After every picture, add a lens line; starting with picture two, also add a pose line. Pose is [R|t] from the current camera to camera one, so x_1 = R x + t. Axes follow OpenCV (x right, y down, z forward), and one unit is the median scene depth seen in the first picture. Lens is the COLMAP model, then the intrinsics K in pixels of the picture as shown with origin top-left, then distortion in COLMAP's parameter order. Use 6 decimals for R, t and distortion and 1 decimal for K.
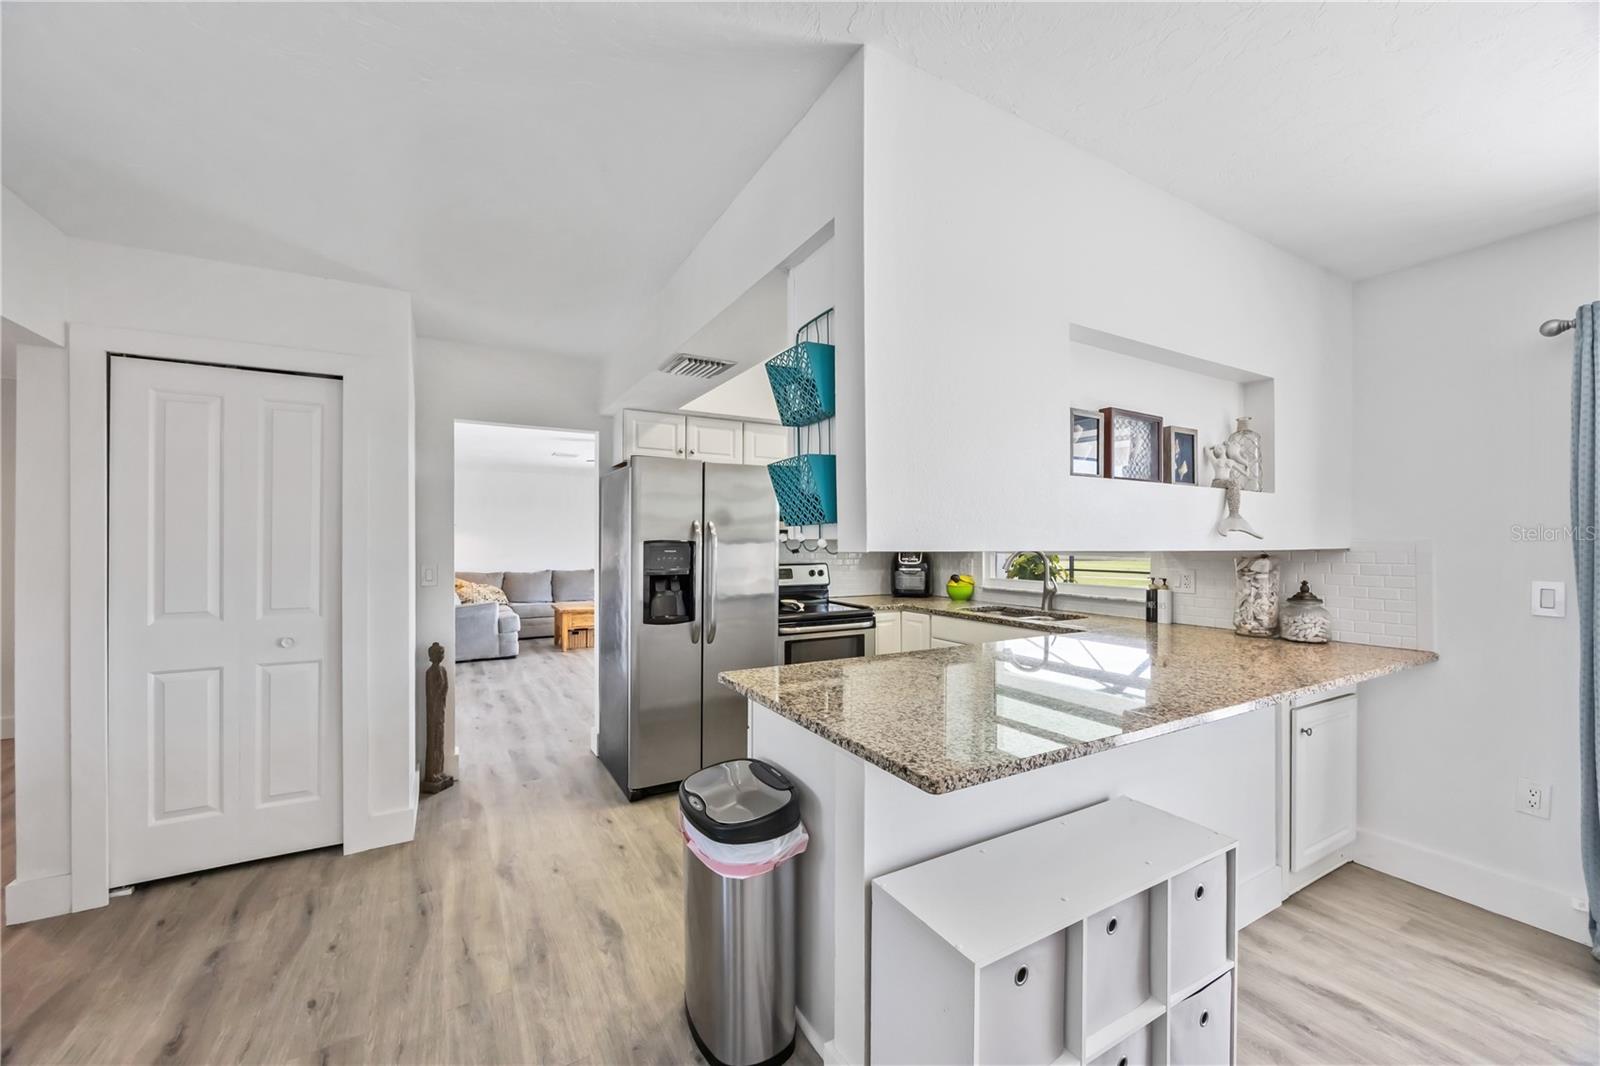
lens RADIAL K [[610.0, 0, 801.2], [0, 610.0, 541.7], [0, 0, 1]] dist [-0.000287, 0.000198]
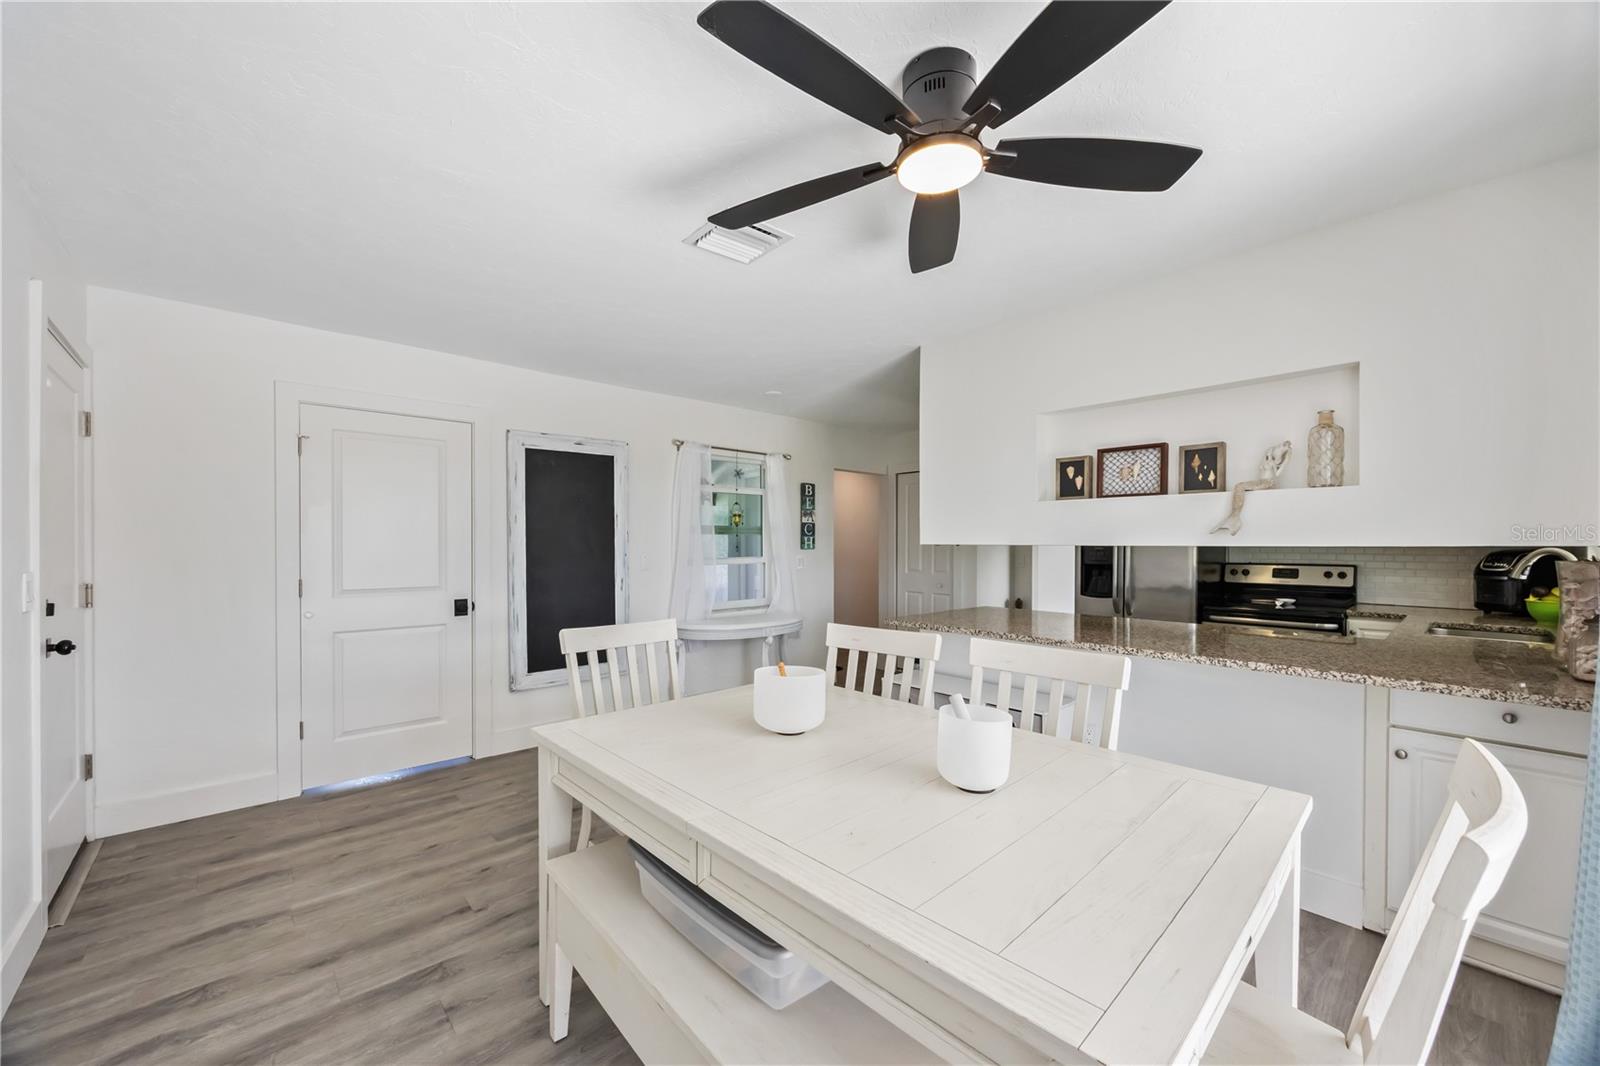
lens RADIAL K [[609.3, 0, 800.0], [0, 609.3, 533.0], [0, 0, 1]] dist [-0.001372, -0.000104]
pose [[0.215703, -0.018278, -0.976288, 1.022137], [-0.001574, 0.999817, -0.019066, 0.007831], [0.976458, 0.005649, 0.215635, -0.017862]]
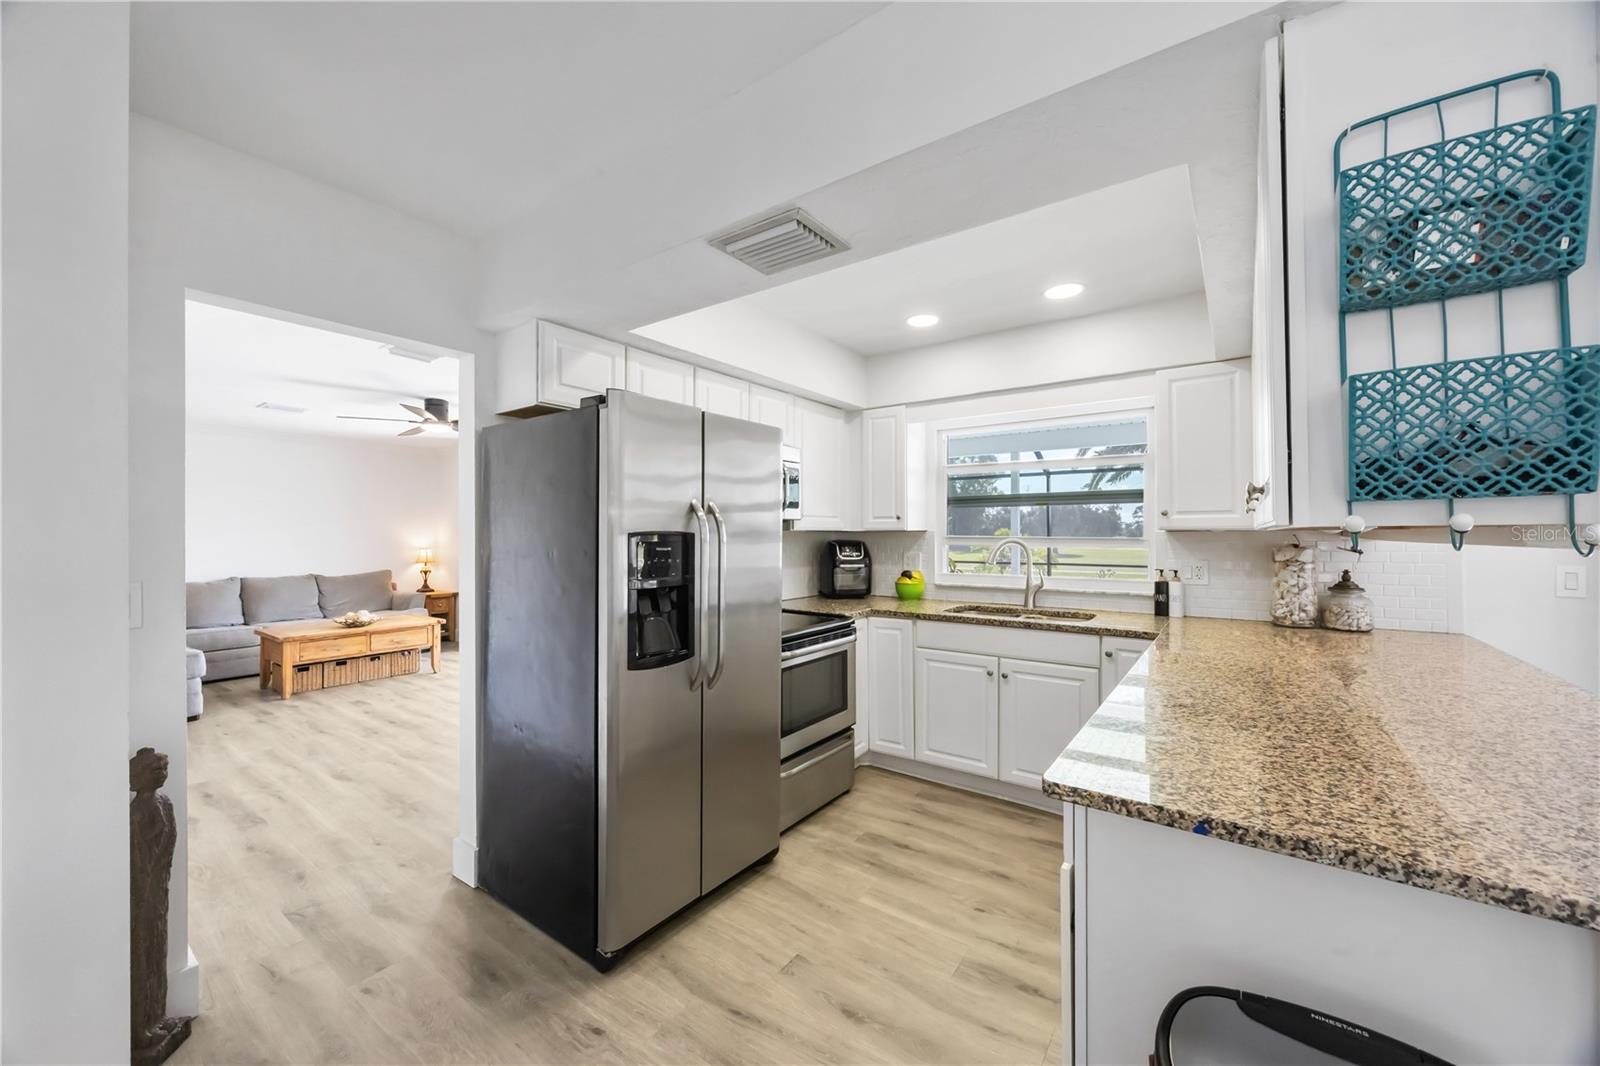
lens RADIAL K [[609.3, 0, 800.0], [0, 609.3, 533.0], [0, 0, 1]] dist [-0.001372, -0.000104]
pose [[0.913689, -0.003801, 0.406397, -0.323696], [0.003975, 0.999992, 0.000417, -0.000460], [-0.406395, 0.001235, 0.913697, 0.358592]]
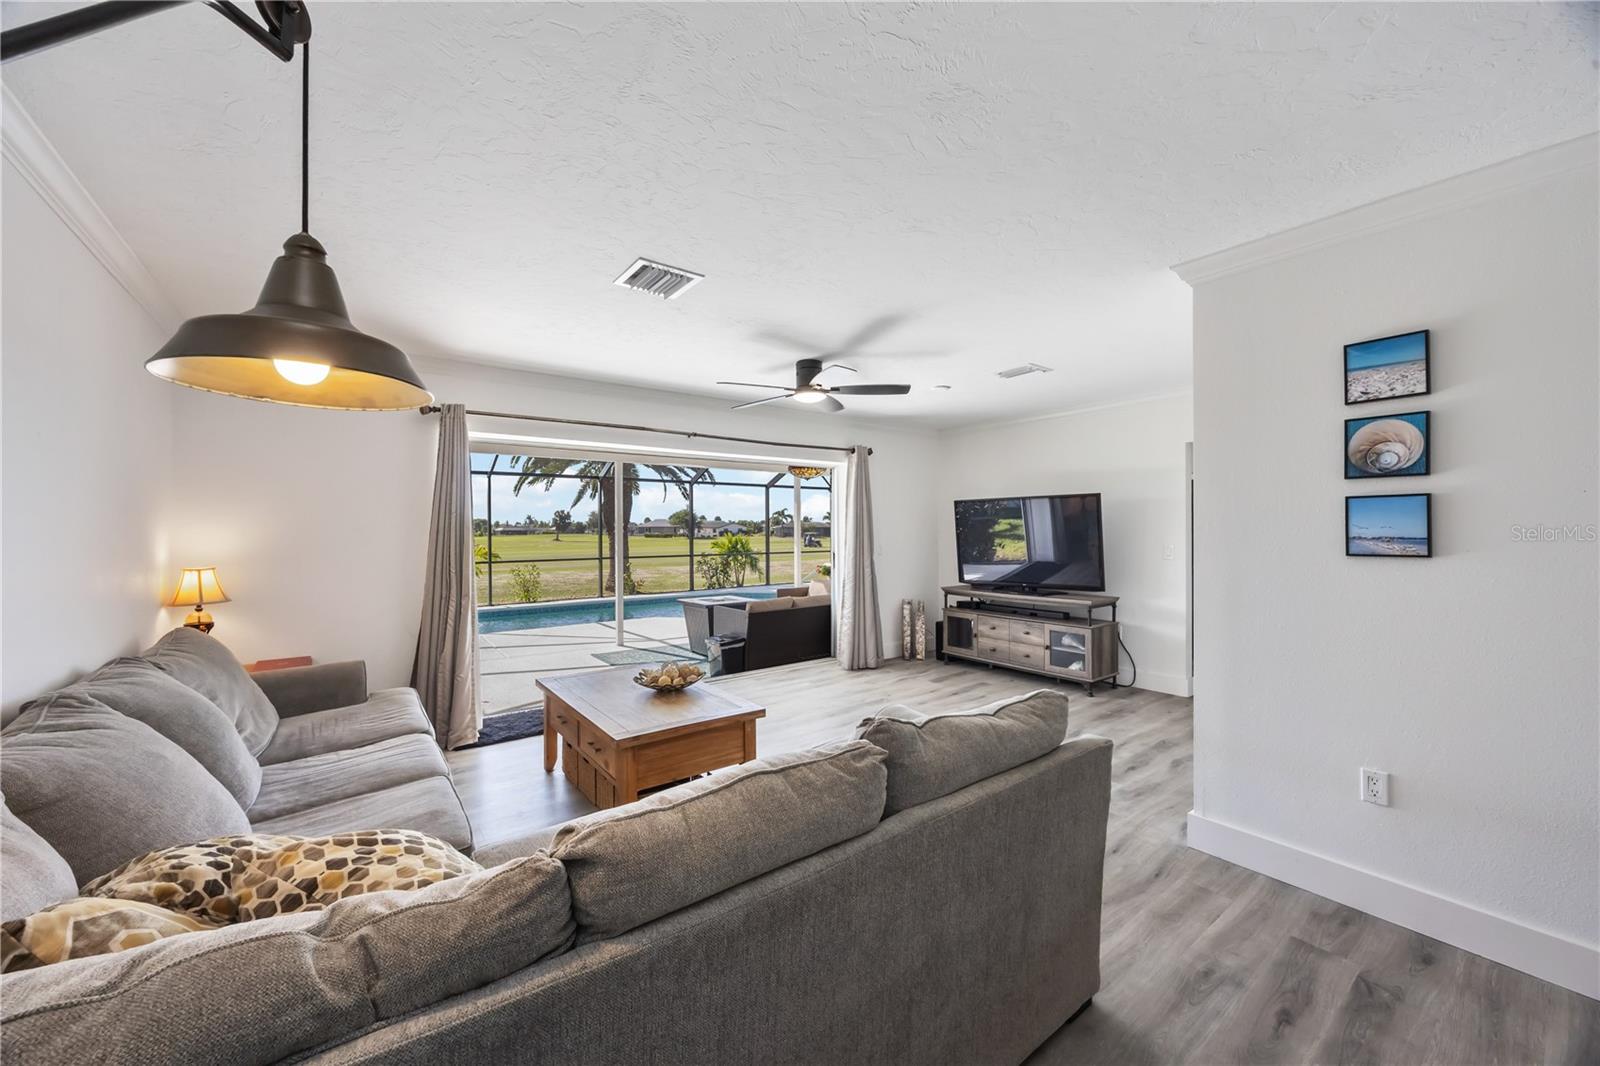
lens RADIAL K [[609.3, 0, 800.0], [0, 609.3, 533.0], [0, 0, 1]] dist [-0.001372, -0.000104]
pose [[-0.116570, -0.007339, 0.993155, -1.747917], [0.005467, 0.999953, 0.008031, -0.004693], [-0.993167, 0.006366, -0.116524, 2.290720]]
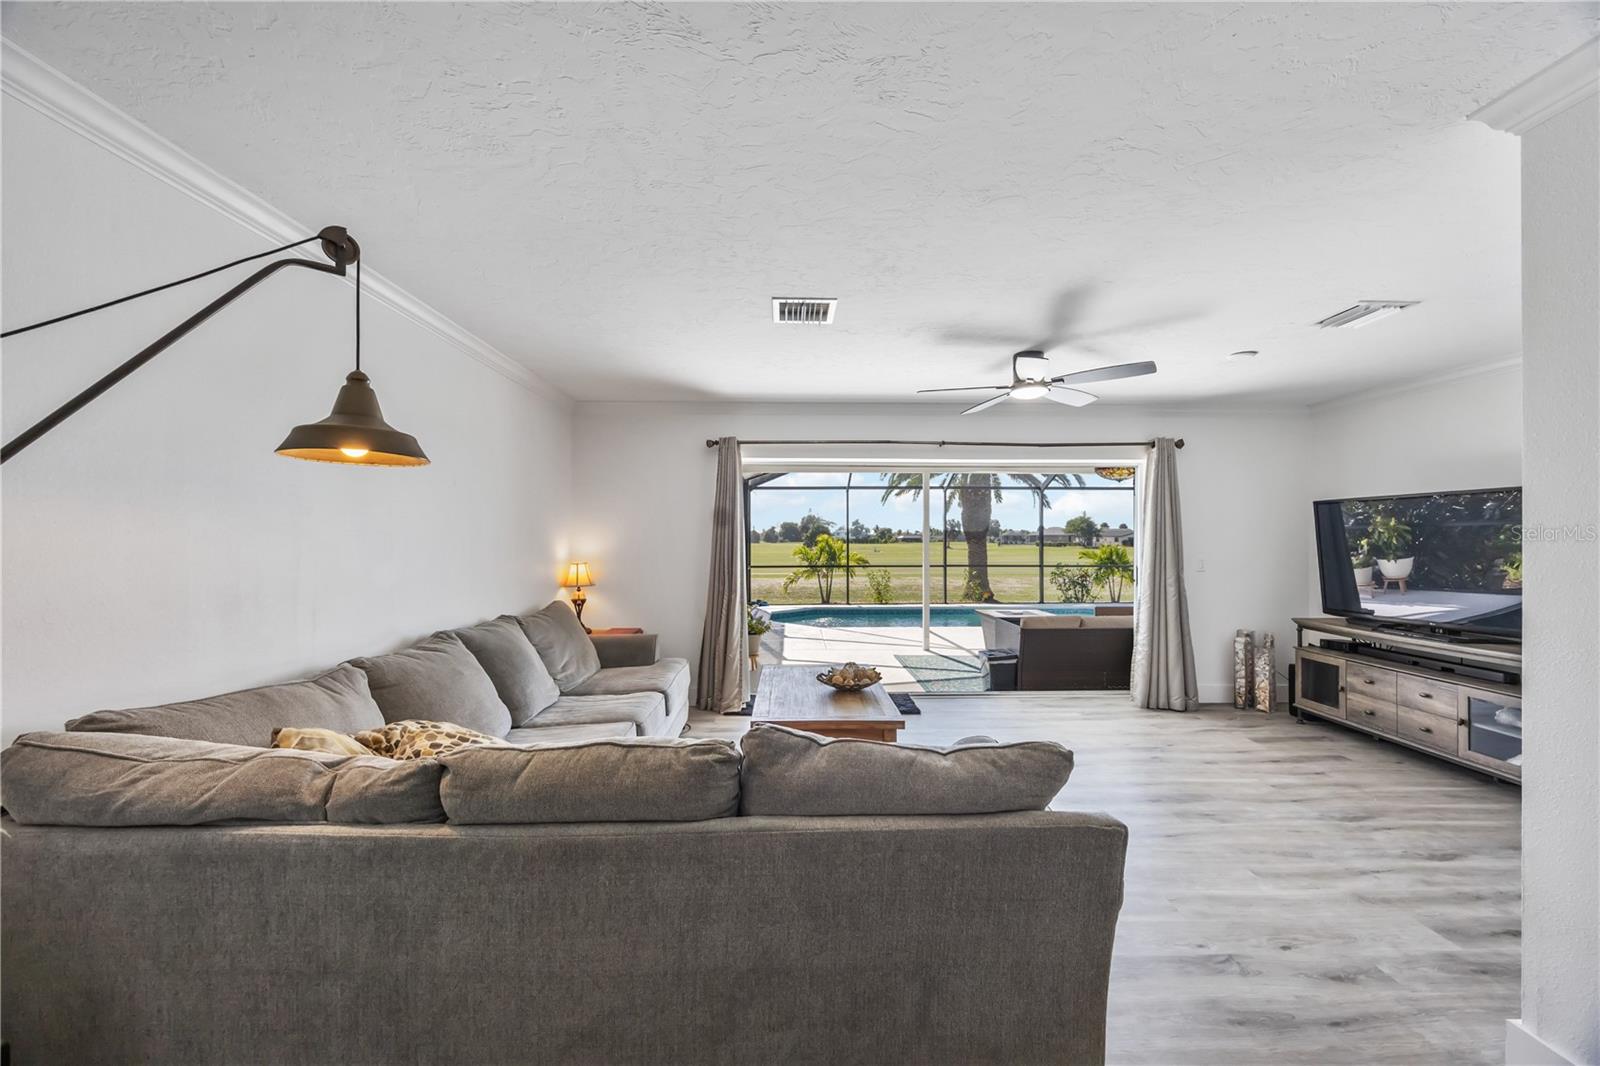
lens RADIAL K [[610.0, 0, 801.2], [0, 610.0, 541.7], [0, 0, 1]] dist [-0.000287, 0.000198]
pose [[0.484654, -0.006524, 0.874682, -1.701904], [0.001577, 0.999977, 0.006585, -0.006100], [-0.874705, -0.001812, 0.484653, 1.953925]]
